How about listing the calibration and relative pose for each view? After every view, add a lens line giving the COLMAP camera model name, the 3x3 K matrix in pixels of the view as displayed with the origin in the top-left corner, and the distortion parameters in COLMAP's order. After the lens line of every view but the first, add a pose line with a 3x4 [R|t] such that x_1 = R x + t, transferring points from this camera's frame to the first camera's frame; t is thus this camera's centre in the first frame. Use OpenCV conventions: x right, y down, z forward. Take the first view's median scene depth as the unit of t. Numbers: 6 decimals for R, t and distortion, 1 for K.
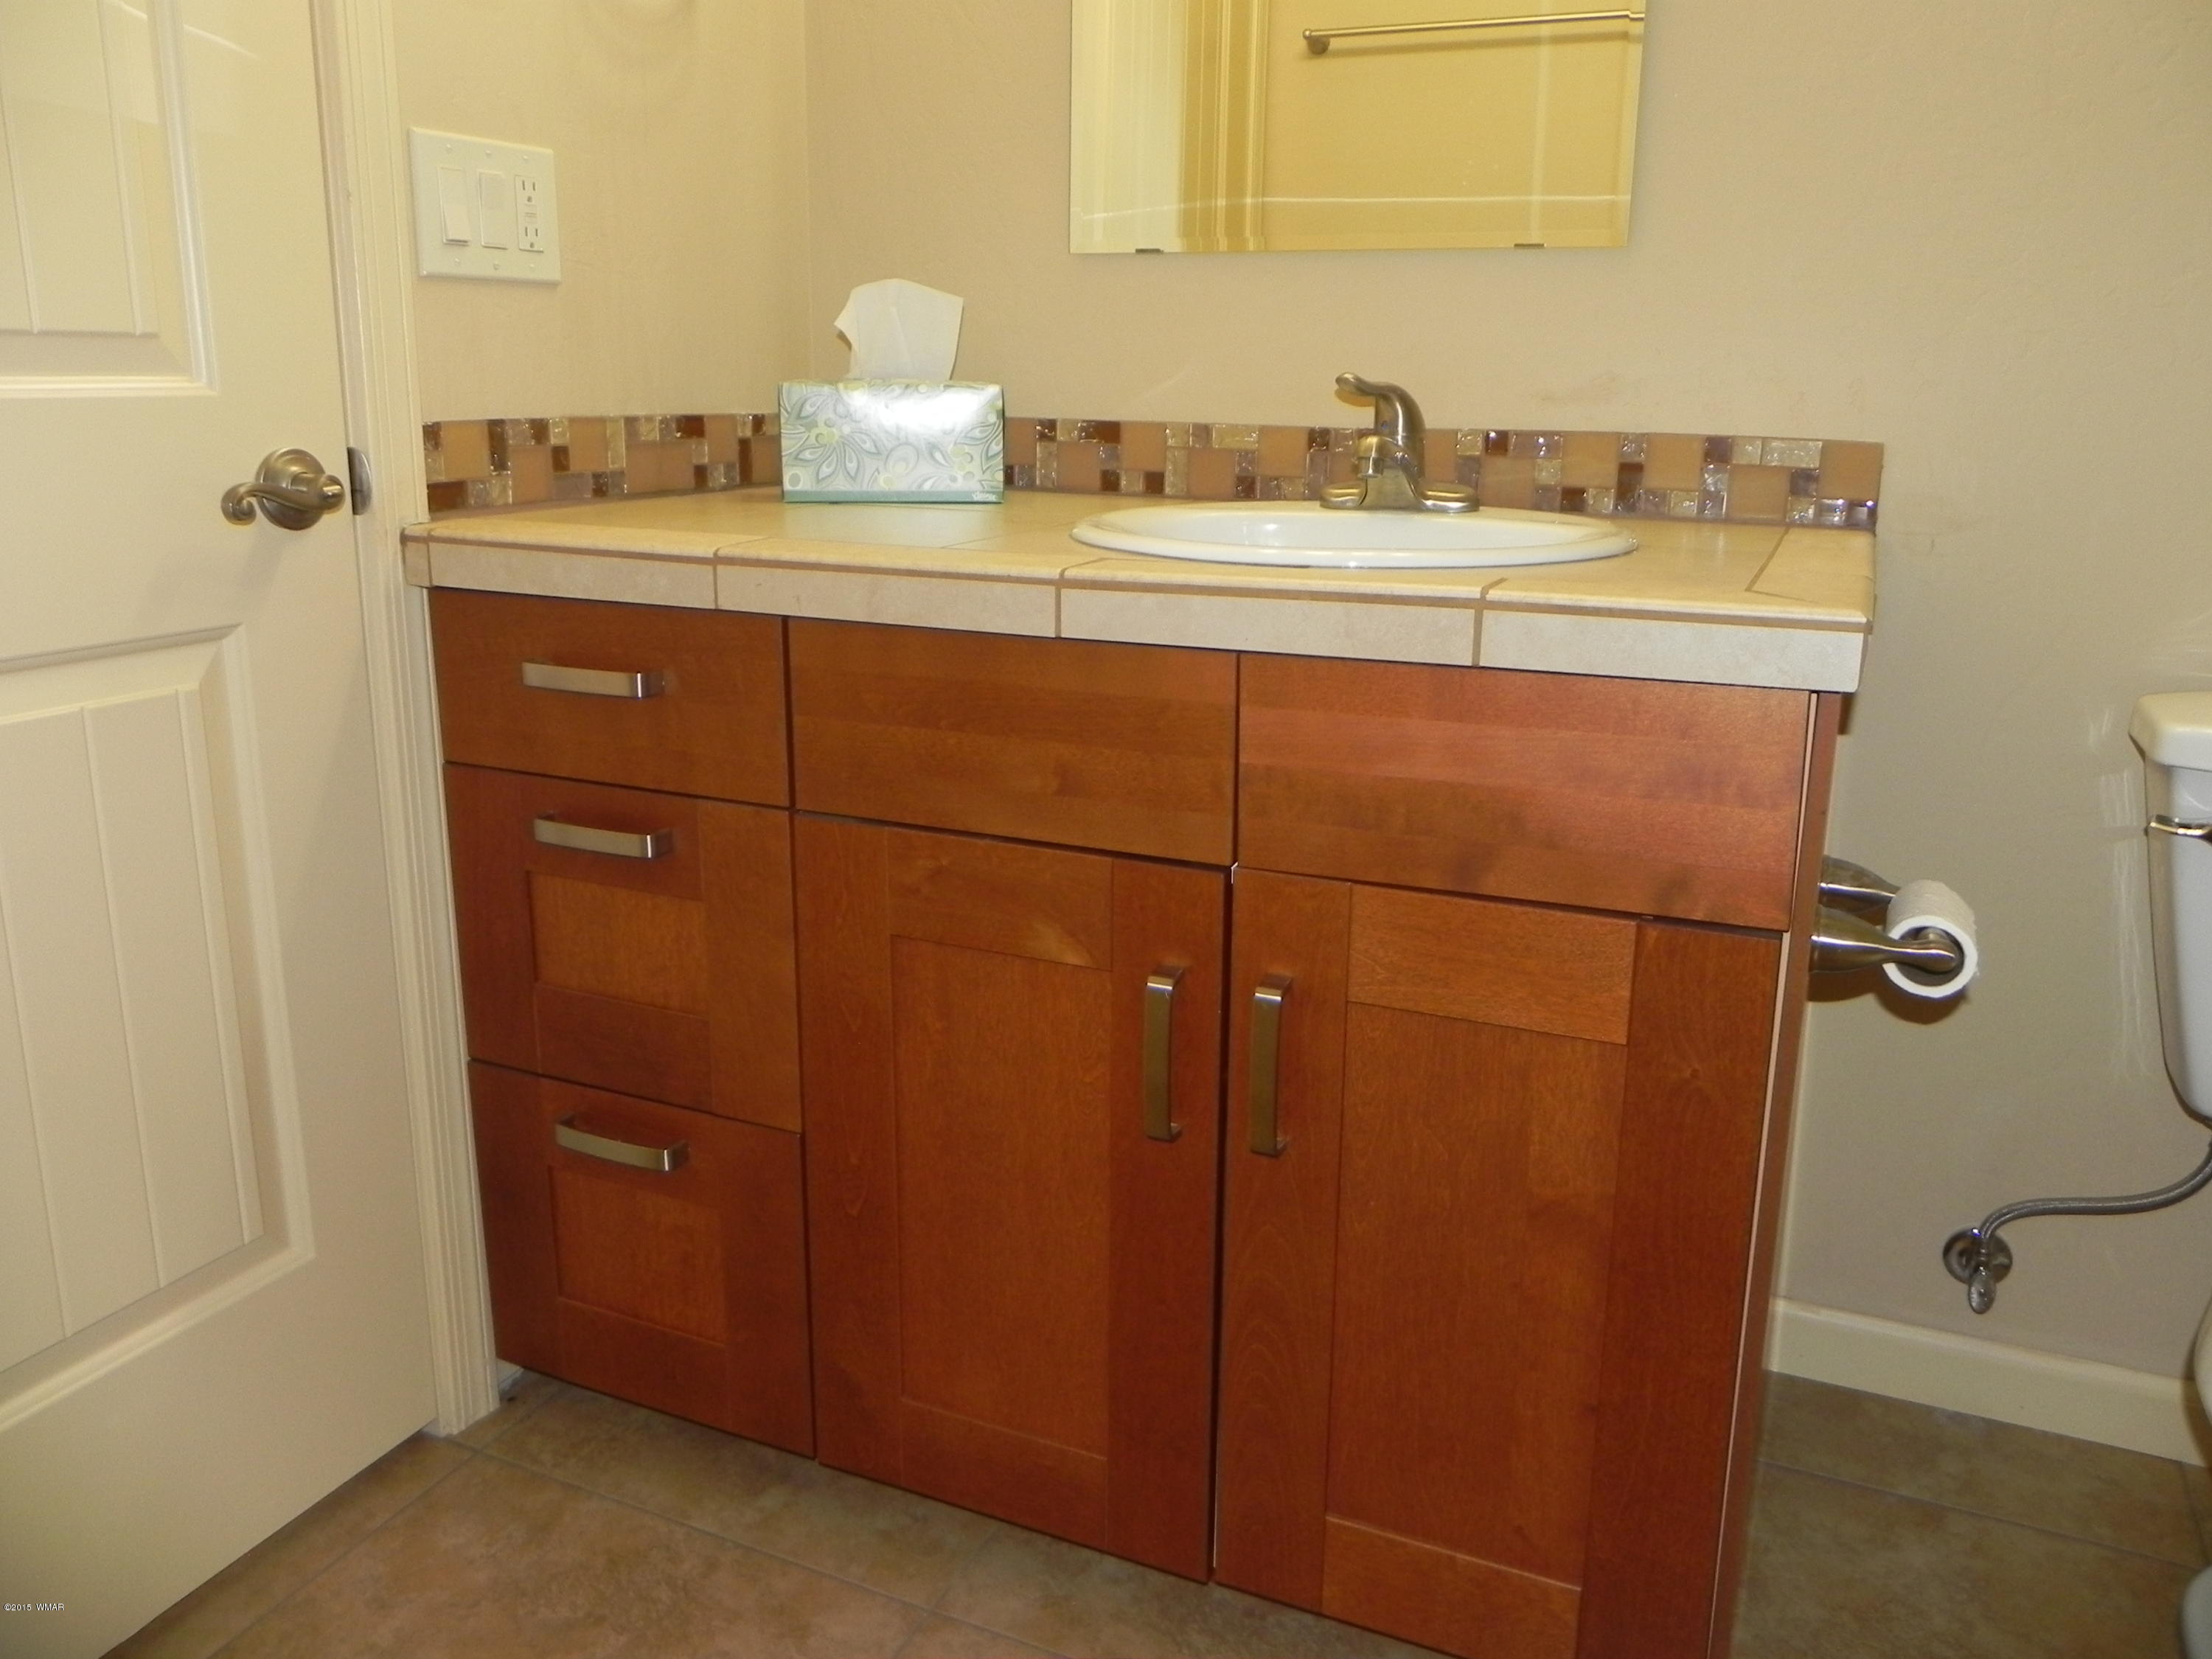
lens RADIAL K [[1659.8, 0, 1108.1], [0, 1659.8, 822.4], [0, 0, 1]] dist [-0.009538, -0.007693]
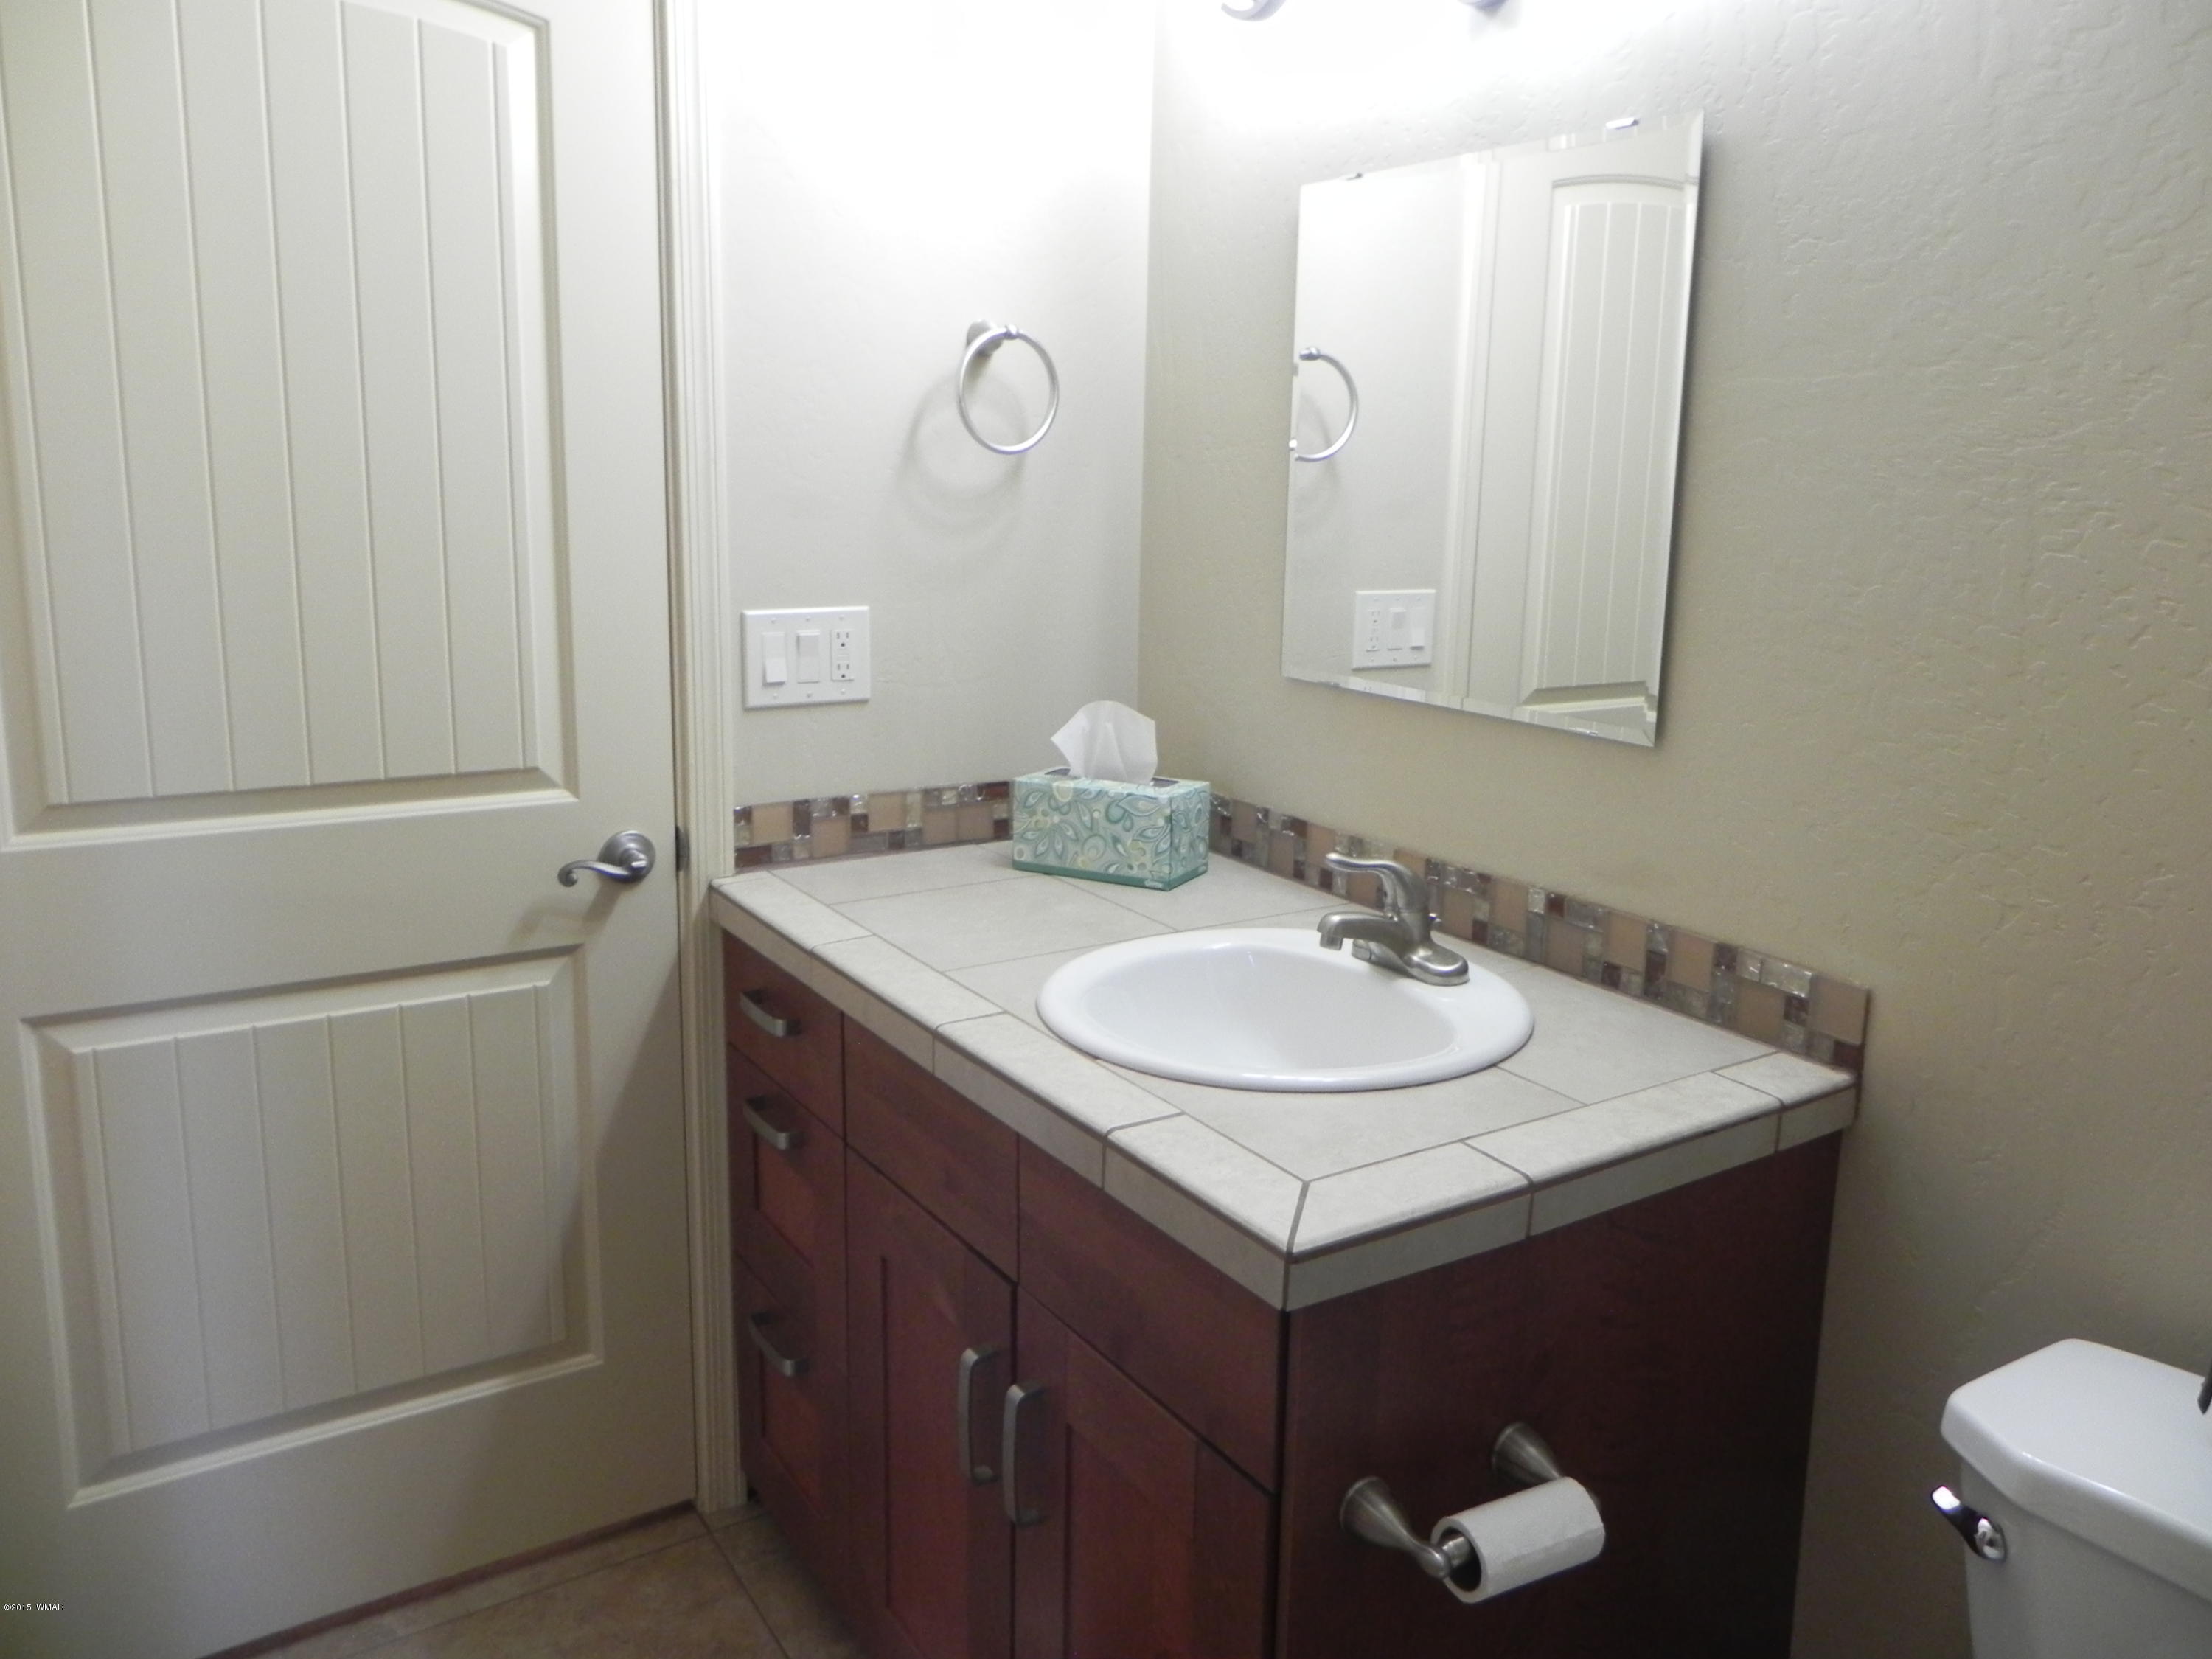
lens RADIAL K [[1659.8, 0, 1092.2], [0, 1659.8, 818.3], [0, 0, 1]] dist [-0.009538, -0.007693]
pose [[0.827936, 0.113110, -0.549297, 0.576604], [-0.145847, 0.989175, -0.016142, -0.232029], [0.541526, 0.093478, 0.835471, -0.029795]]
